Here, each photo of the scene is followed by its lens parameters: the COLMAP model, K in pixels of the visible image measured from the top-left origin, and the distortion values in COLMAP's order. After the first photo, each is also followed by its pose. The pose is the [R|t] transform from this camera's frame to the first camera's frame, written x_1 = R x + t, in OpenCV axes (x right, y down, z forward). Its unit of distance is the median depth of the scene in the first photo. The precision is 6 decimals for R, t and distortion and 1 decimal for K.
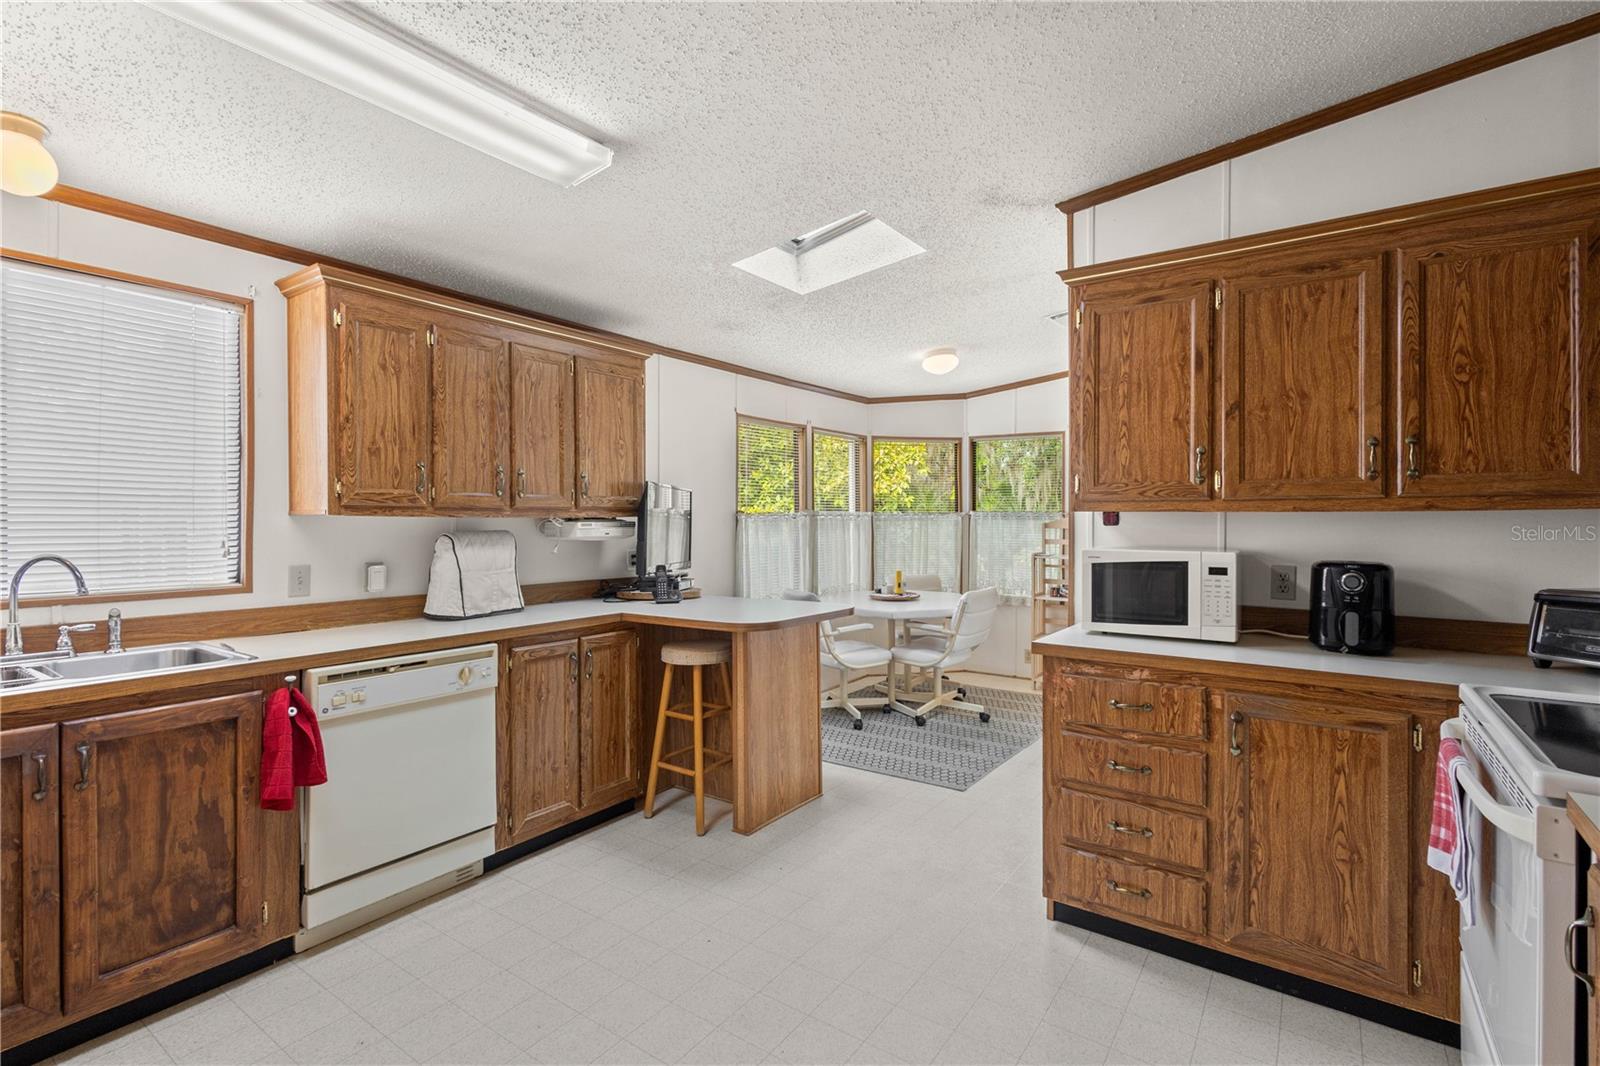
lens RADIAL K [[745.8, 0, 797.5], [0, 745.8, 521.1], [0, 0, 1]] dist [0.011026, -0.000164]
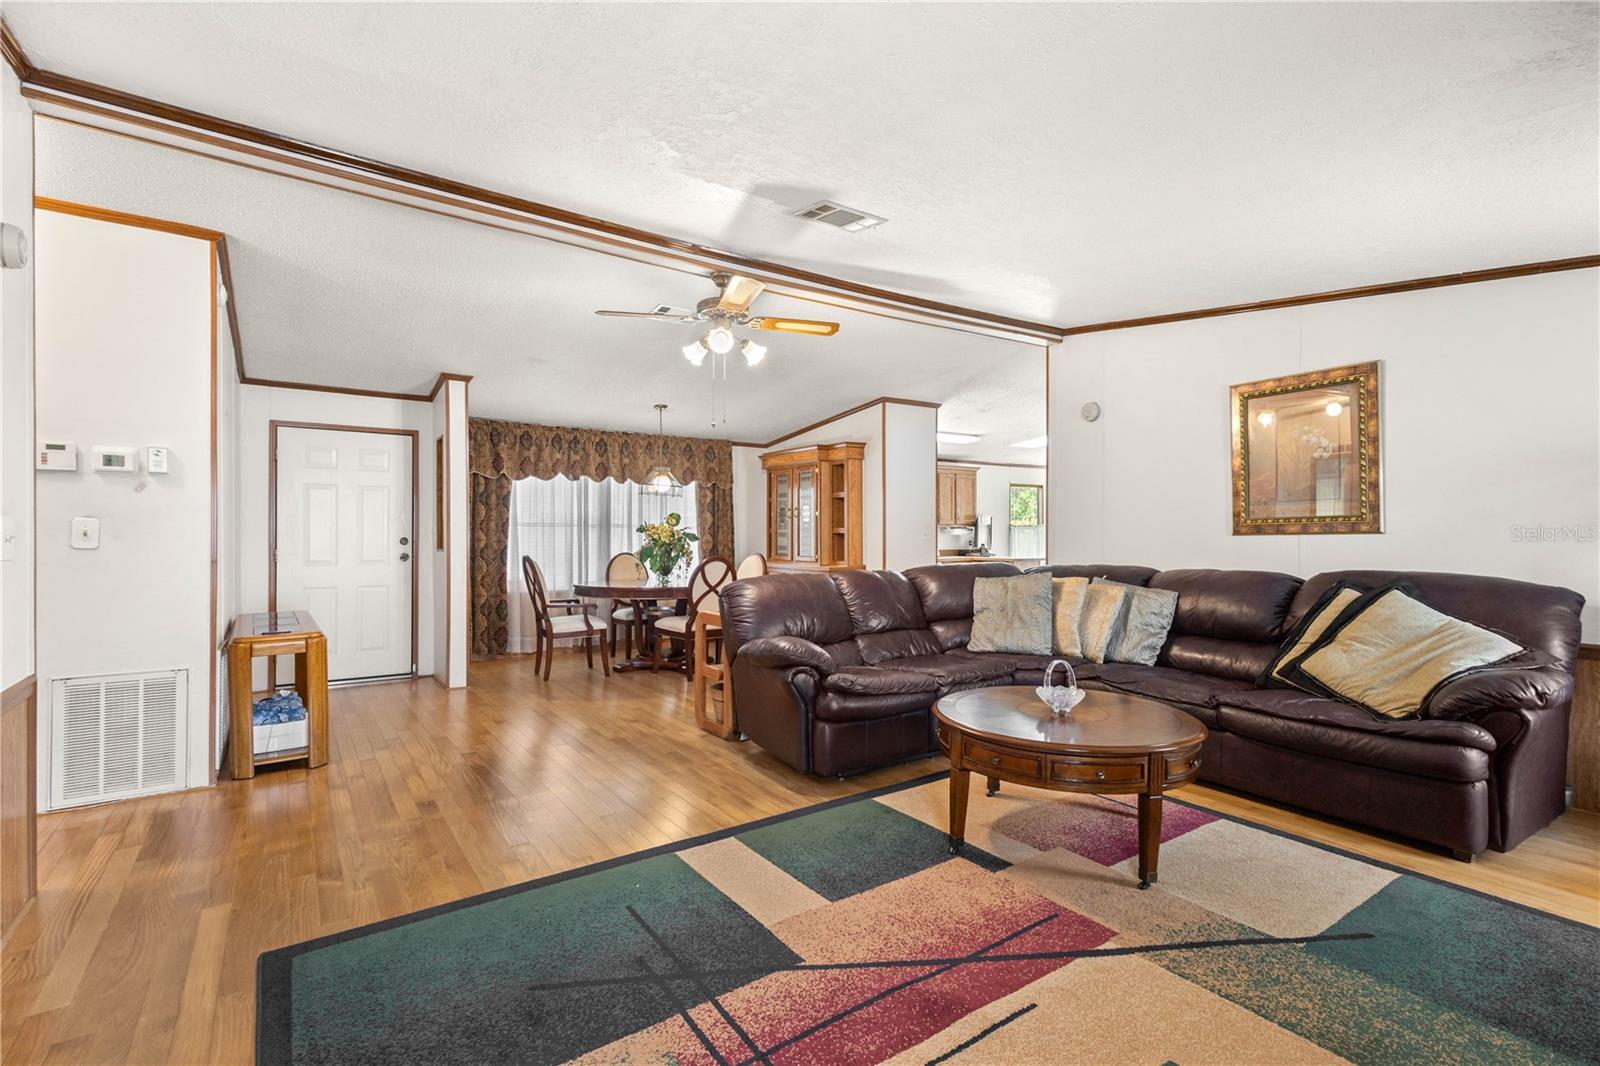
lens RADIAL K [[739.8, 0, 802.2], [0, 739.8, 537.3], [0, 0, 1]] dist [0.008827, -0.001233]
pose [[0.939130, 0.003855, -0.343540, 0.218204], [-0.001645, 0.999976, 0.006724, 0.024421], [0.343558, -0.005749, 0.939114, -2.941813]]
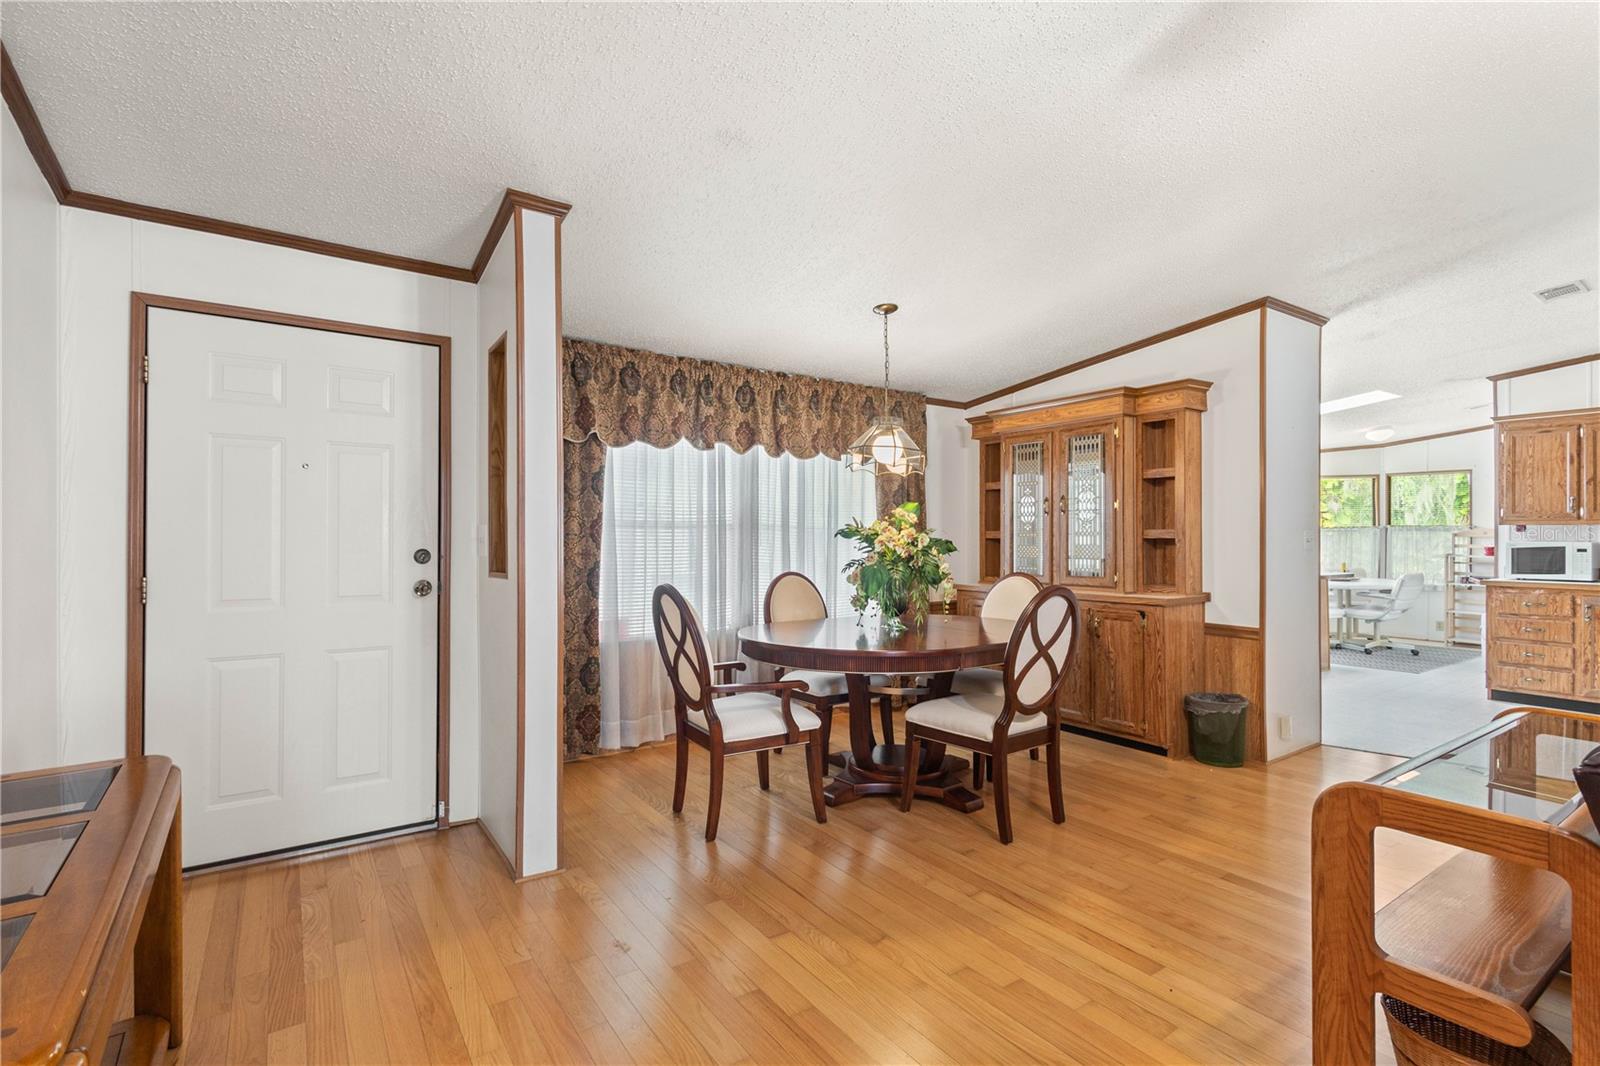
lens RADIAL K [[739.8, 0, 802.2], [0, 739.8, 537.3], [0, 0, 1]] dist [0.008827, -0.001233]
pose [[0.939285, -0.000726, -0.343137, -0.905817], [0.000637, 1.000000, -0.000372, 0.025165], [0.343138, 0.000131, 0.939285, -1.979314]]
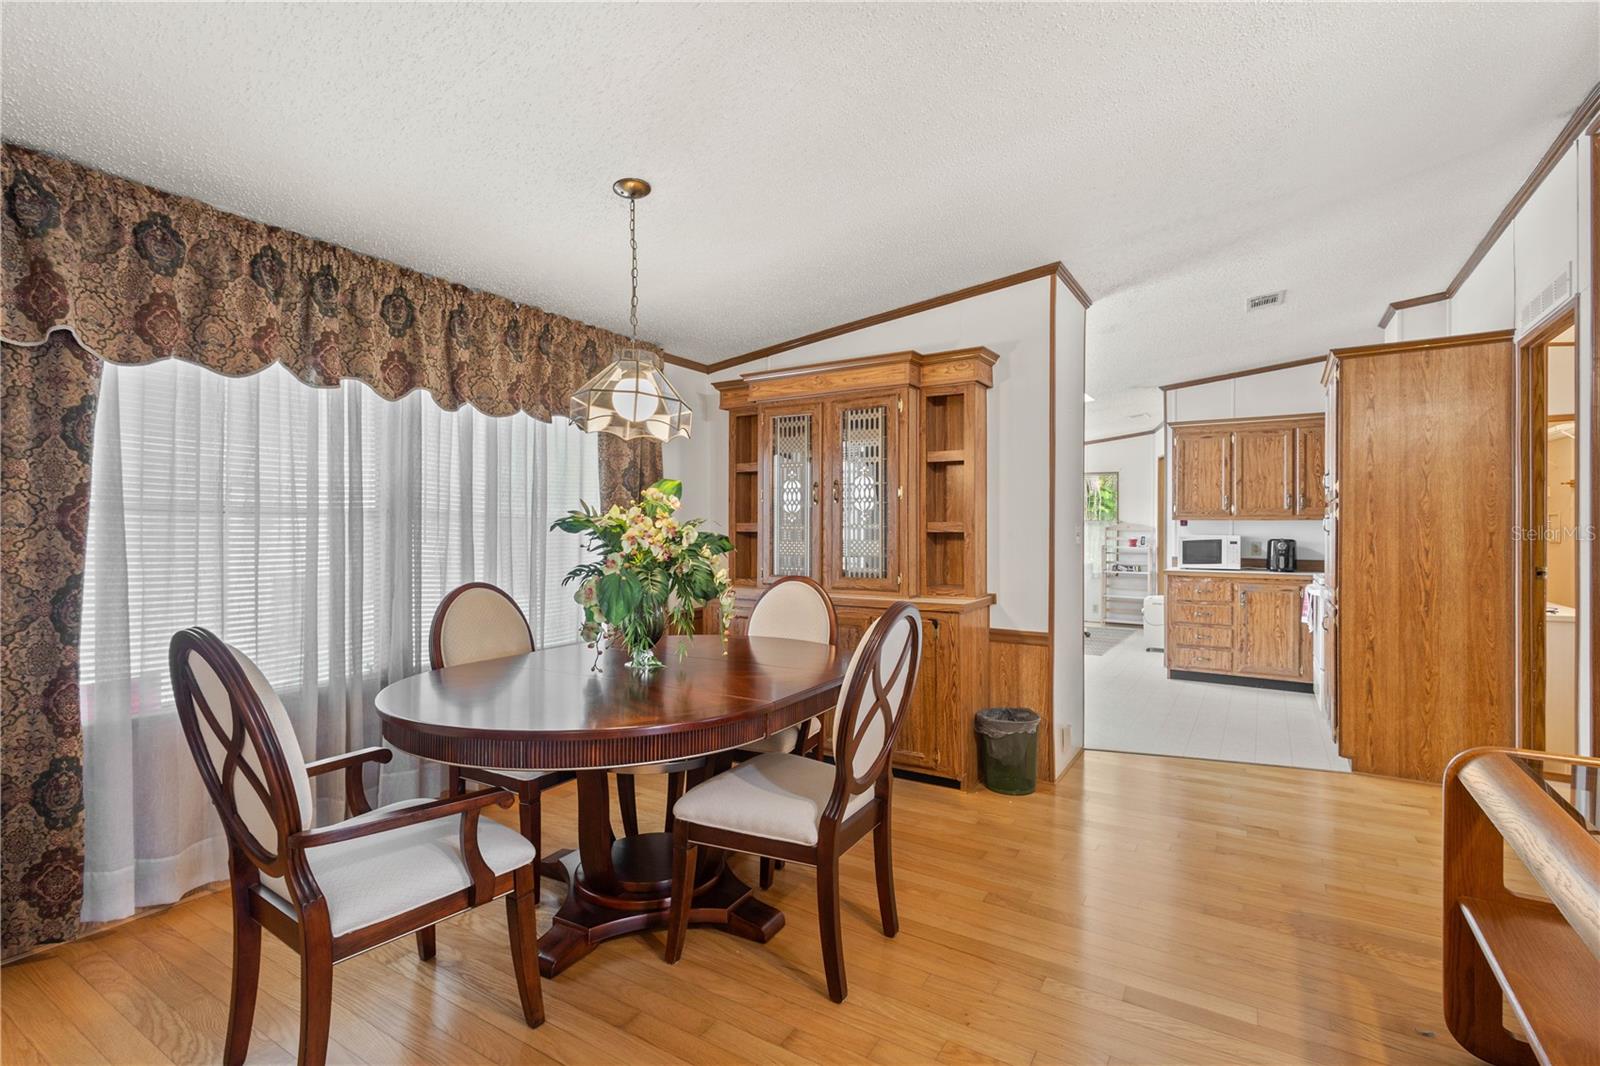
lens RADIAL K [[734.0, 0, 800.7], [0, 734.0, 530.1], [0, 0, 1]] dist [0.014878, -0.006404]
pose [[0.998403, 0.001299, 0.056469, -1.099161], [-0.001328, 0.999999, 0.000488, 0.022865], [-0.056469, -0.000562, 0.998404, -1.497250]]
